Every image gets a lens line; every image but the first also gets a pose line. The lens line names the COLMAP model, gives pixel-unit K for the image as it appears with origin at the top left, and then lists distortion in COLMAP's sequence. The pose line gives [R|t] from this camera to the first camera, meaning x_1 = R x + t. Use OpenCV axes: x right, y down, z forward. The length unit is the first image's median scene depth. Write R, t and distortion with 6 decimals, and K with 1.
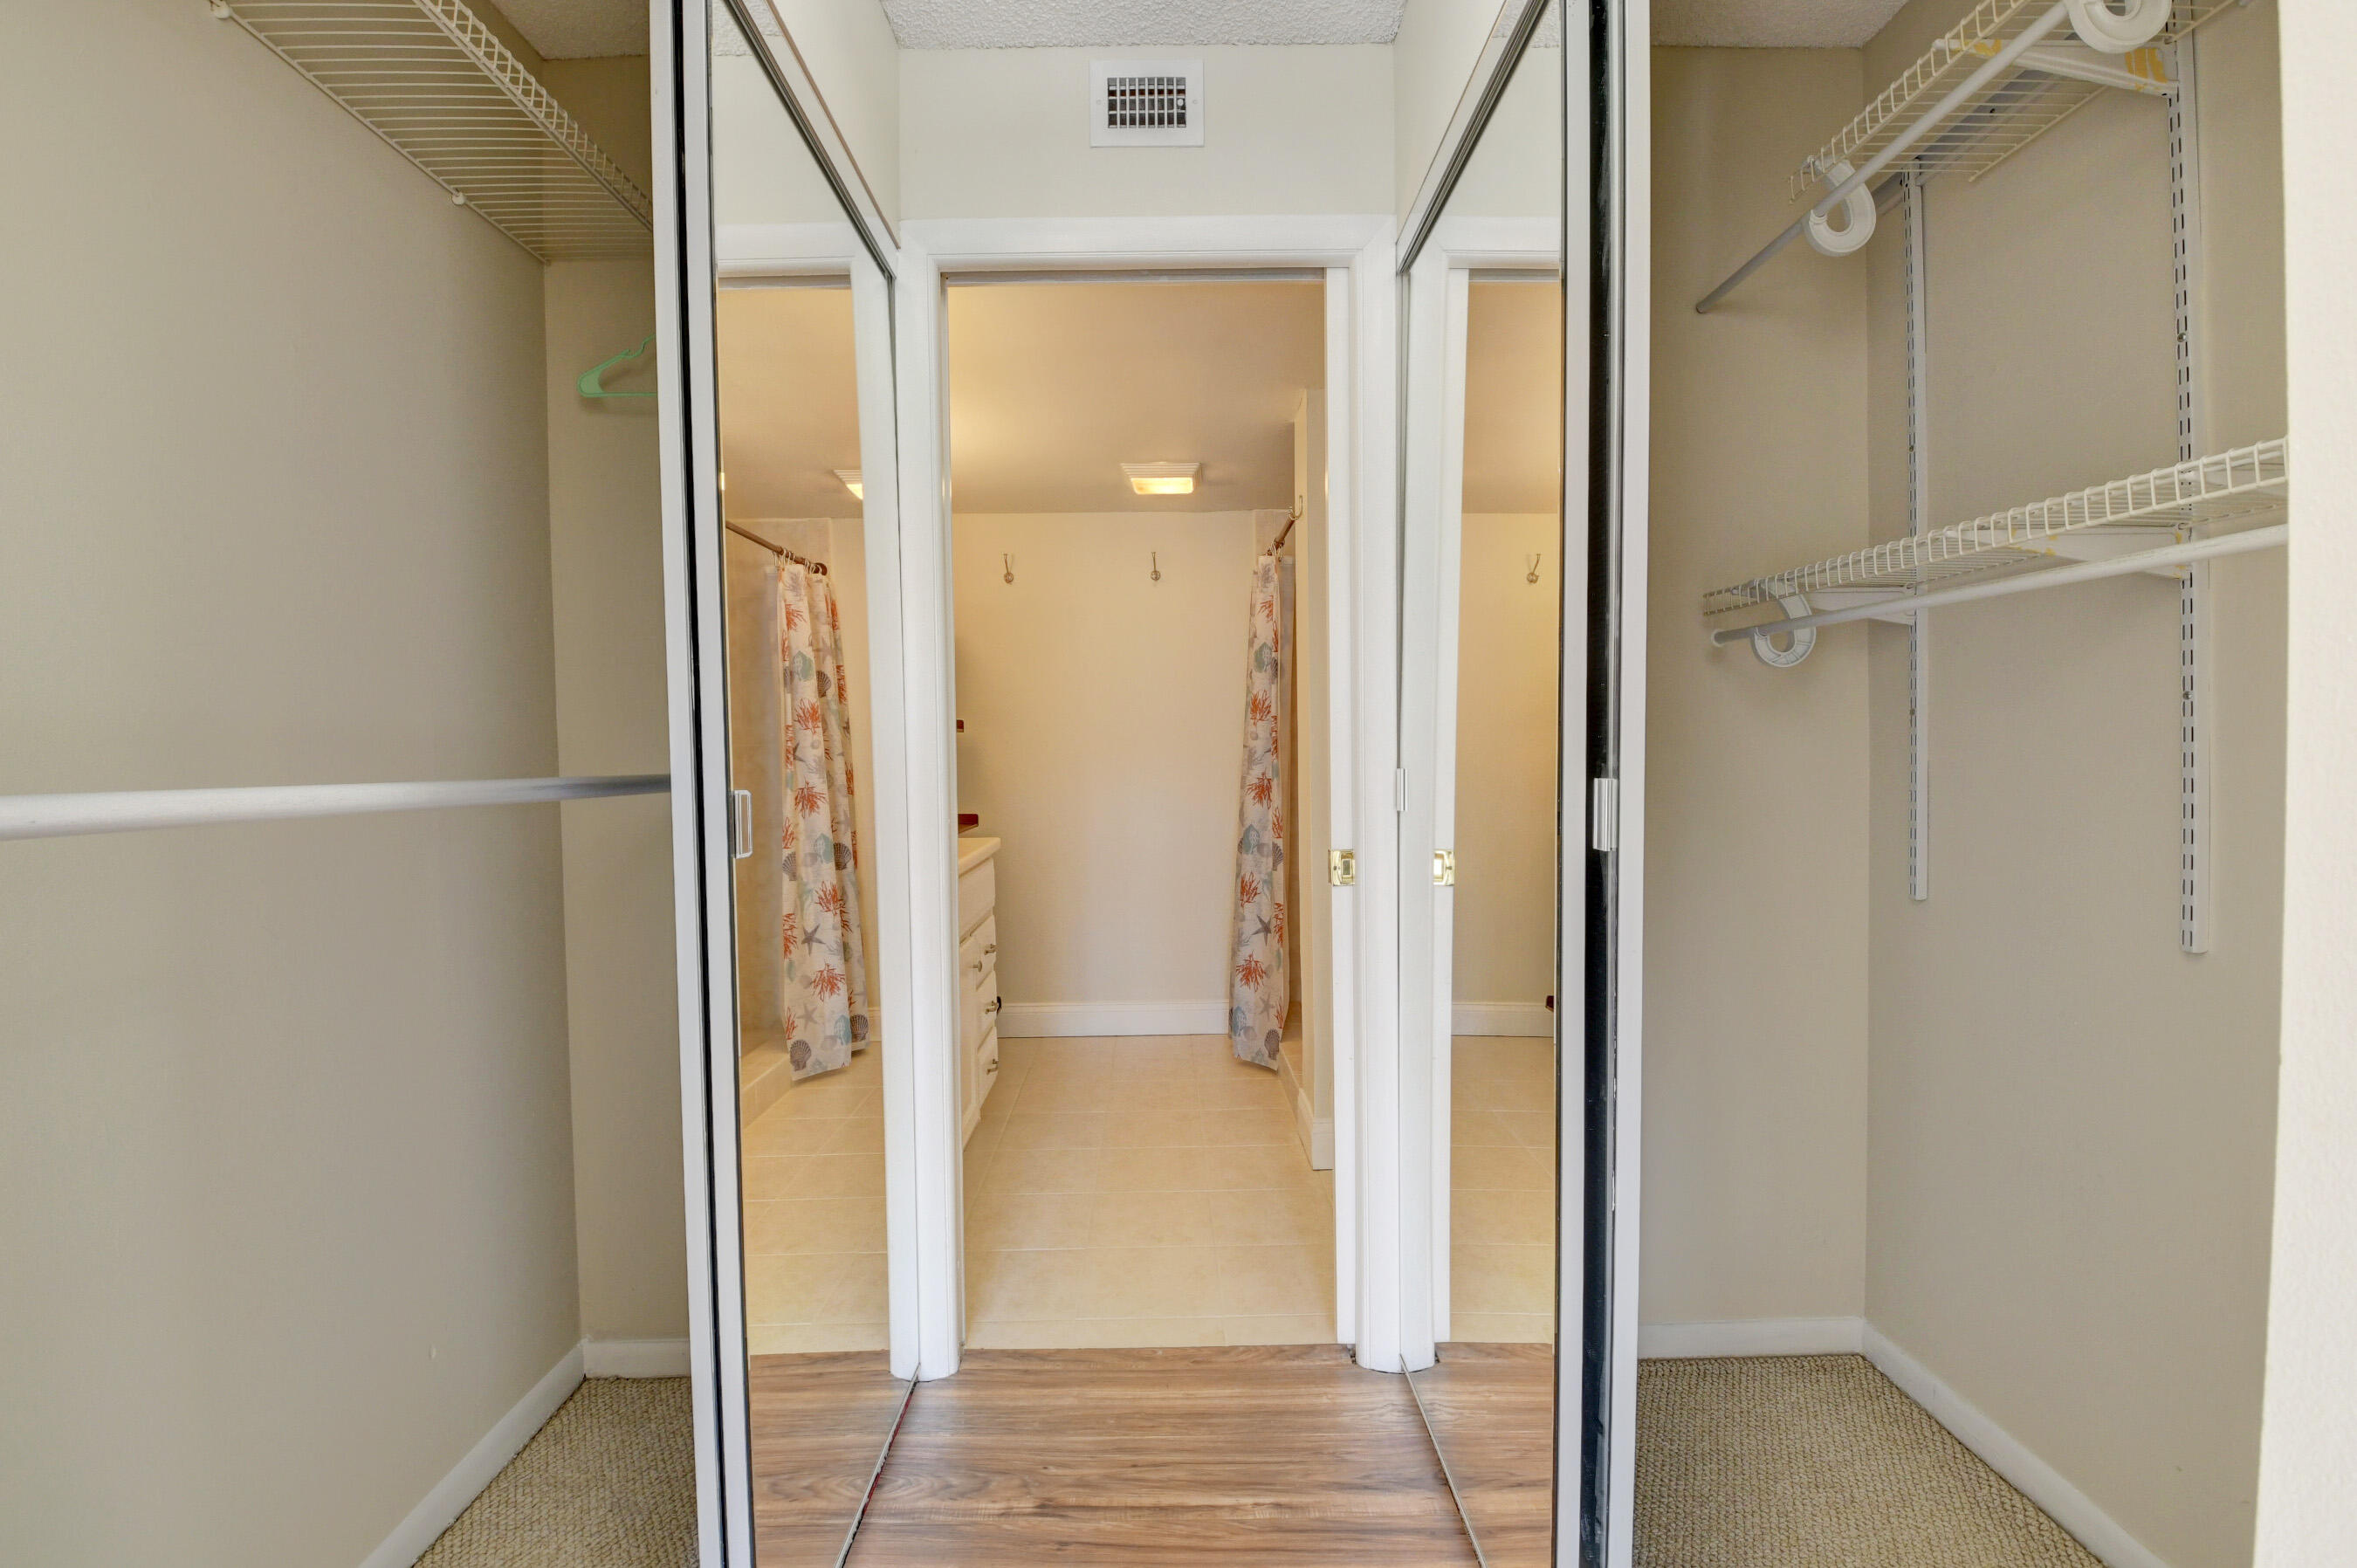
lens RADIAL K [[1035.4, 0, 1173.8], [0, 1035.4, 791.6], [0, 0, 1]] dist [-0.007403, -0.012103]
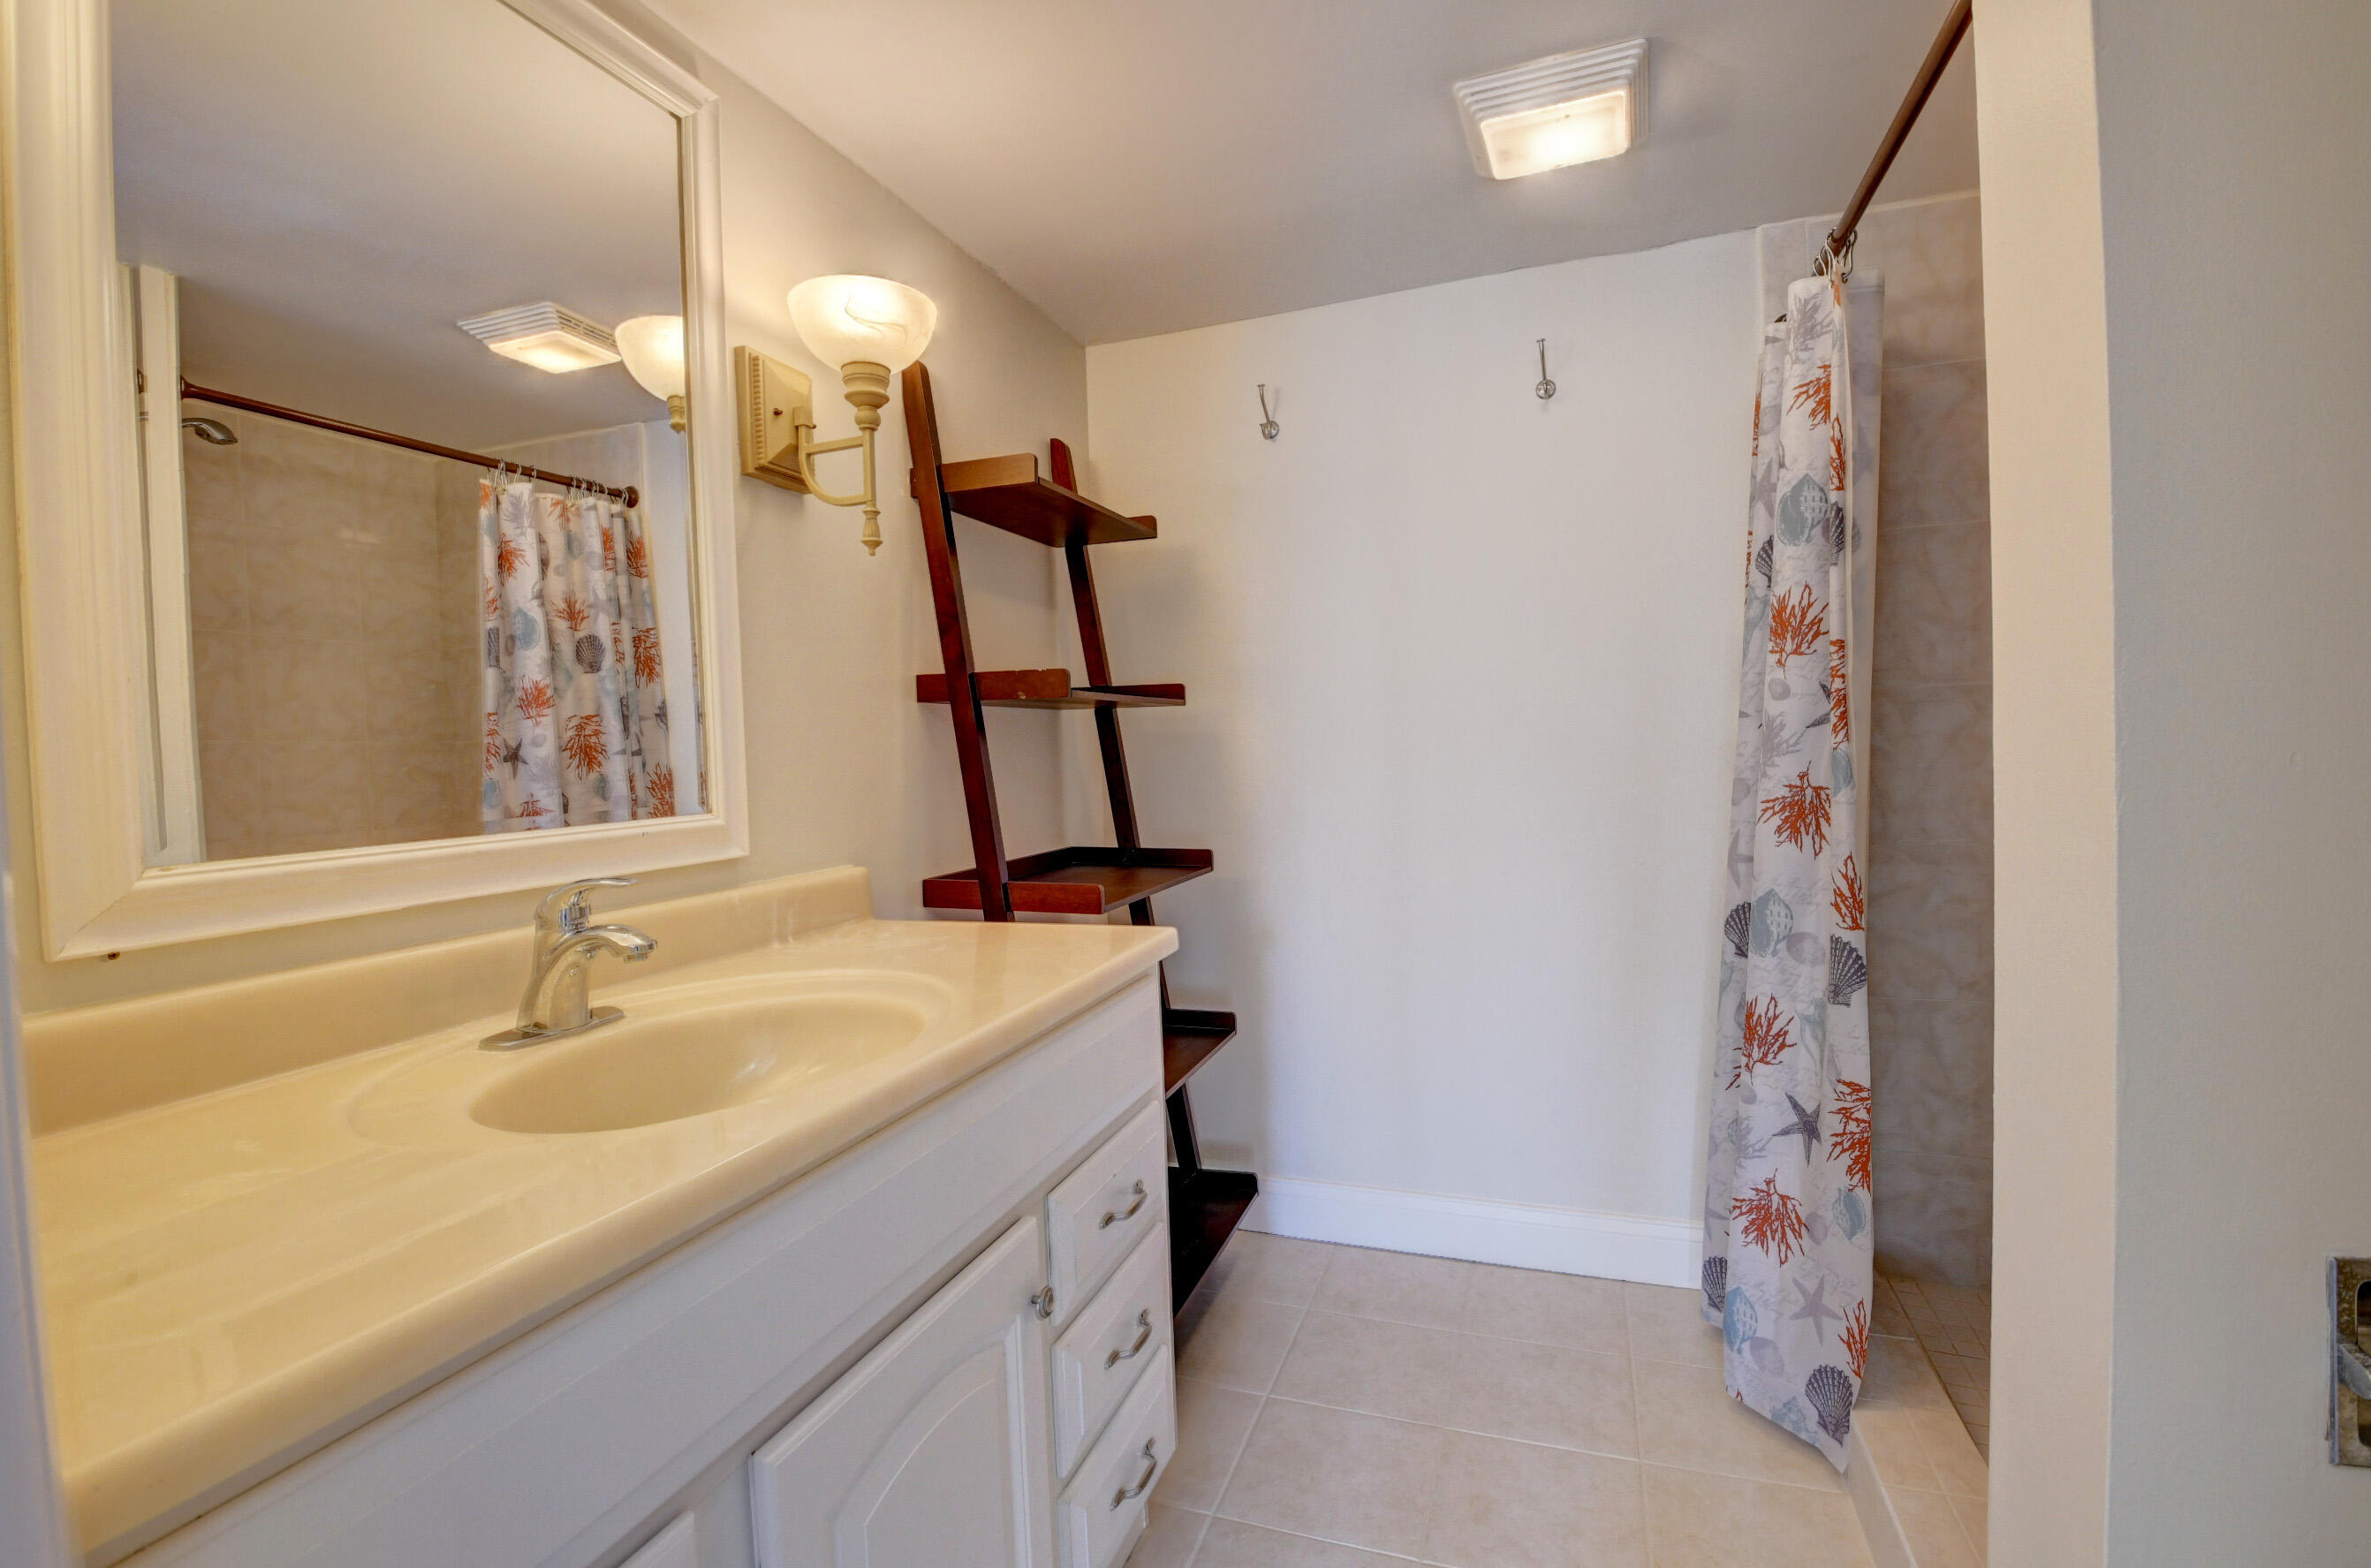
lens RADIAL K [[1059.2, 0, 1185.5], [0, 1059.2, 784.0], [0, 0, 1]] dist [0.002266, -0.024294]
pose [[0.936379, -0.003944, -0.350969, -0.003092], [0.006647, 0.999957, 0.006498, -0.035097], [0.350928, -0.008418, 0.936365, 0.943693]]
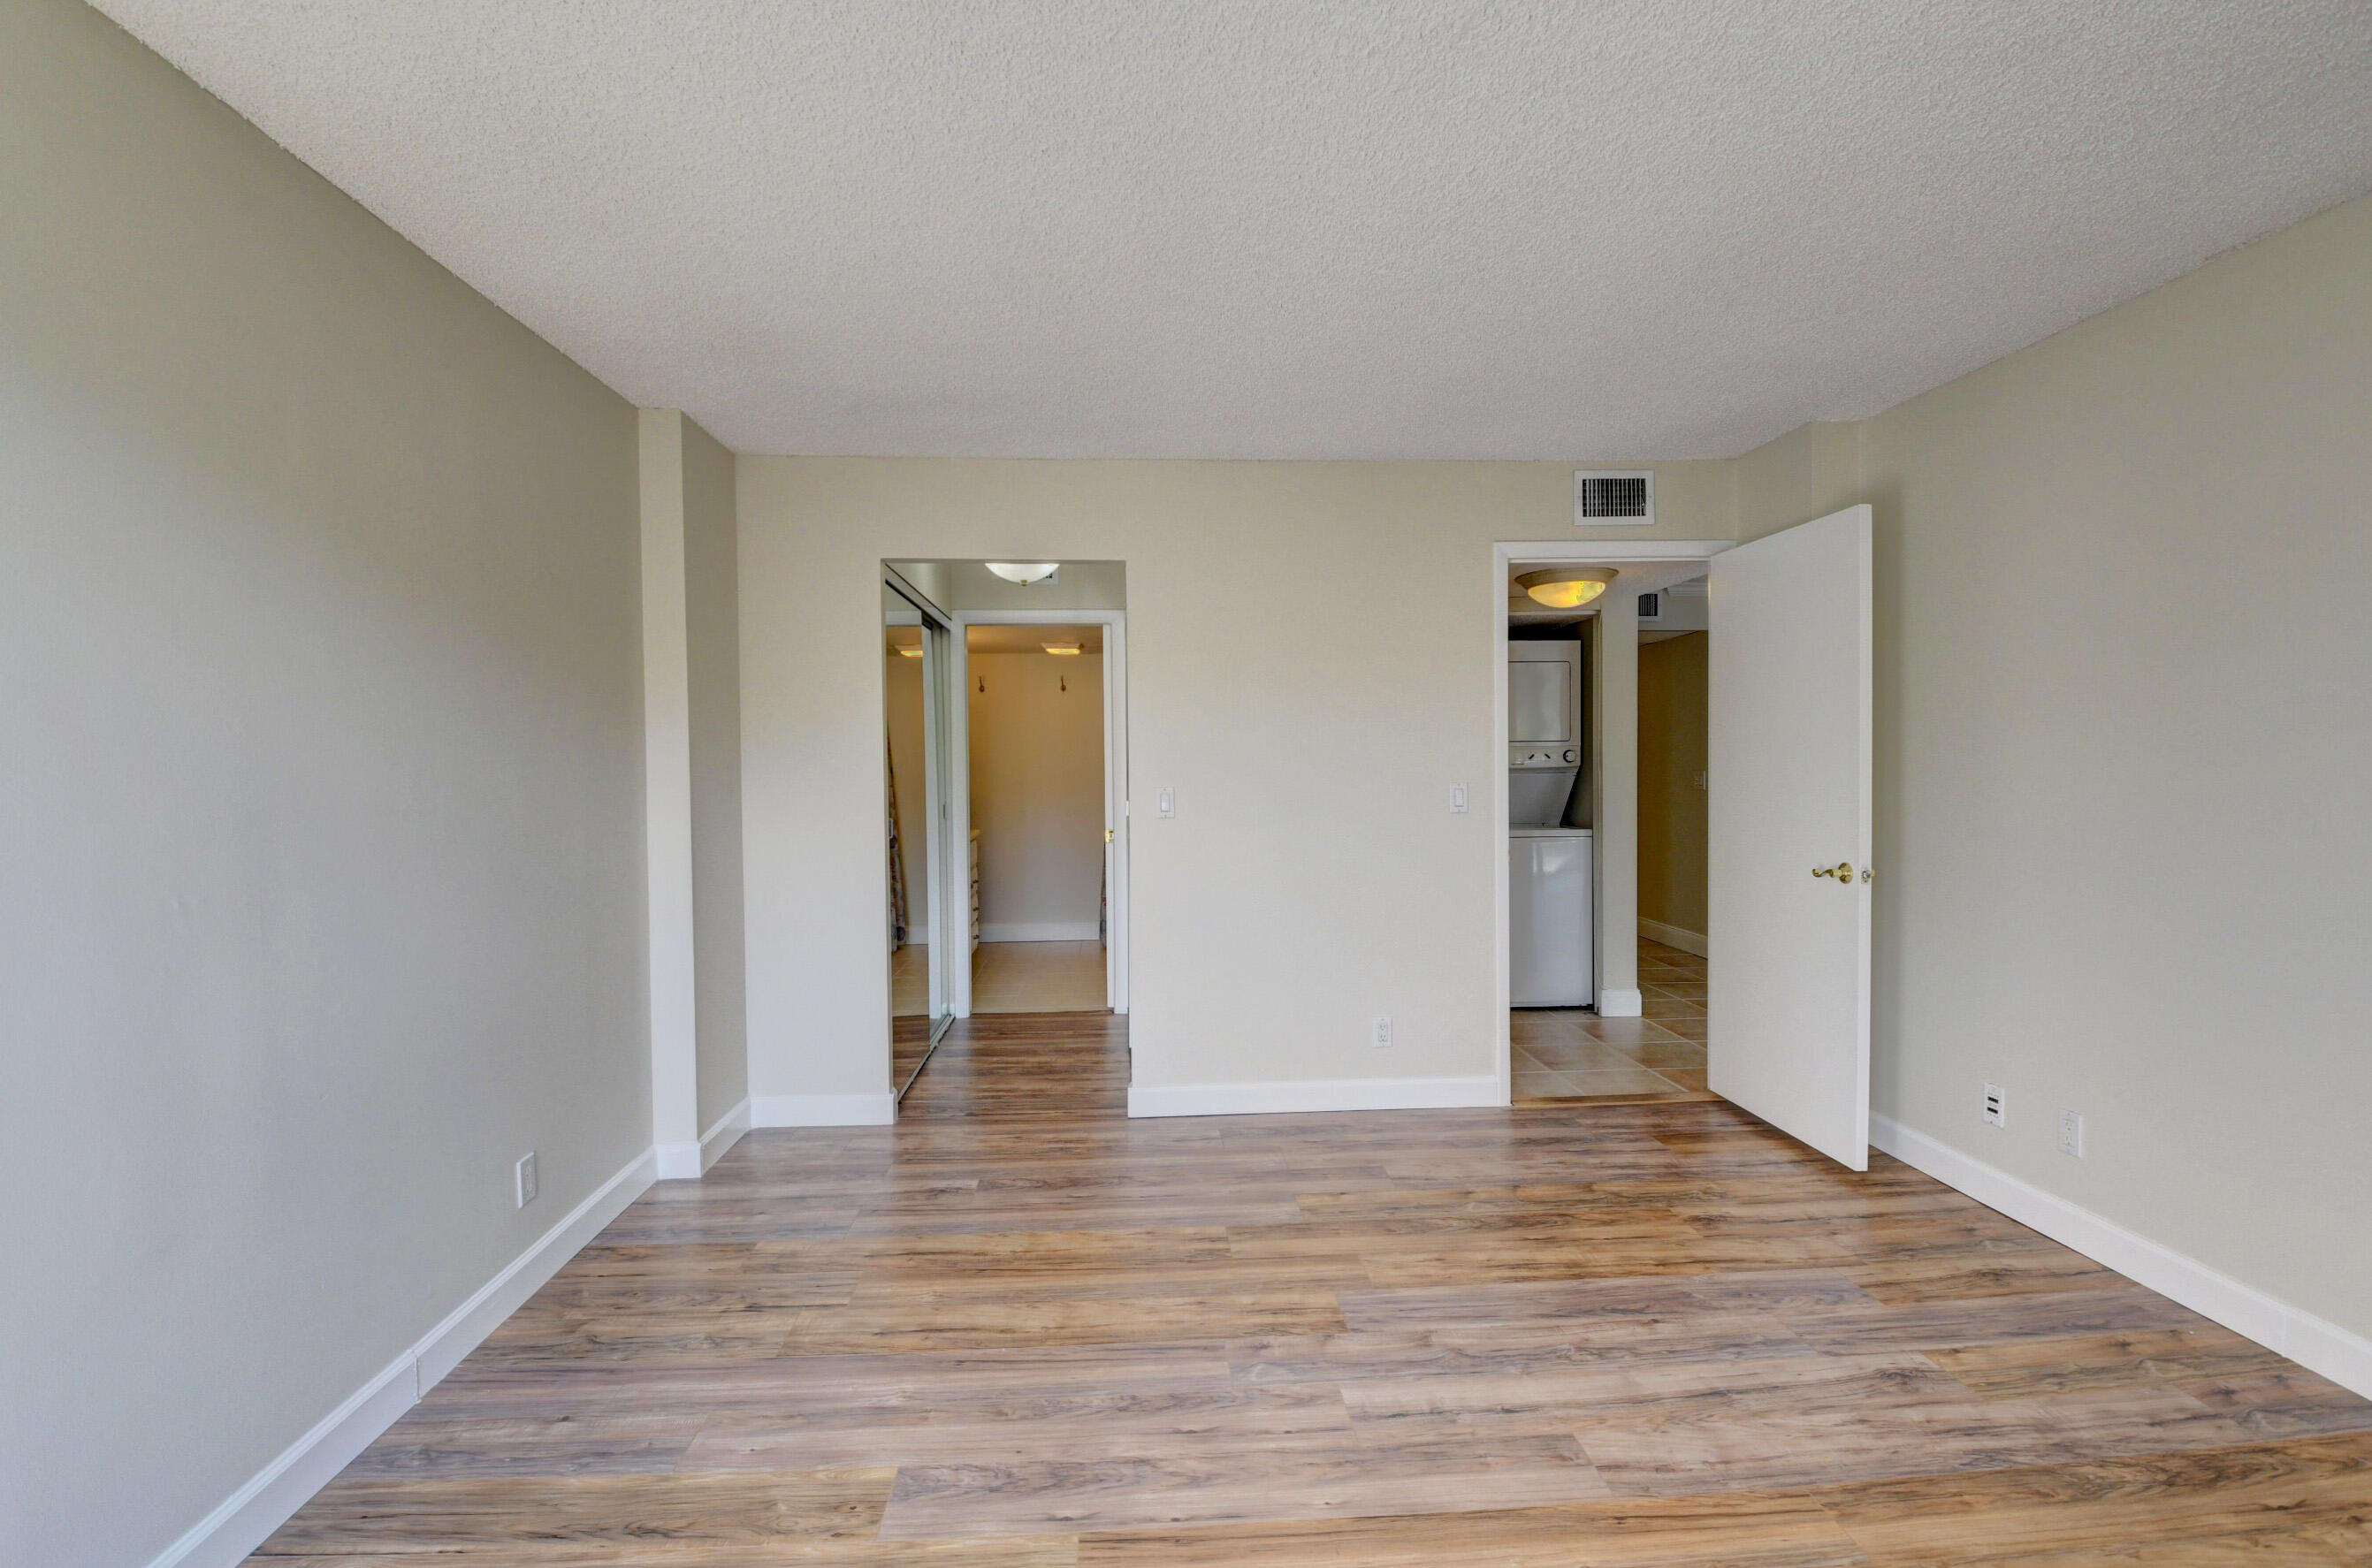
lens RADIAL K [[1059.5, 0, 1186.0], [0, 1059.5, 784.0], [0, 0, 1]] dist [0.002266, -0.024294]
pose [[0.998777, 0.002090, 0.049392, 0.223930], [-0.001259, 0.999857, -0.016843, -0.020856], [-0.049421, 0.016760, 0.998637, -1.831390]]
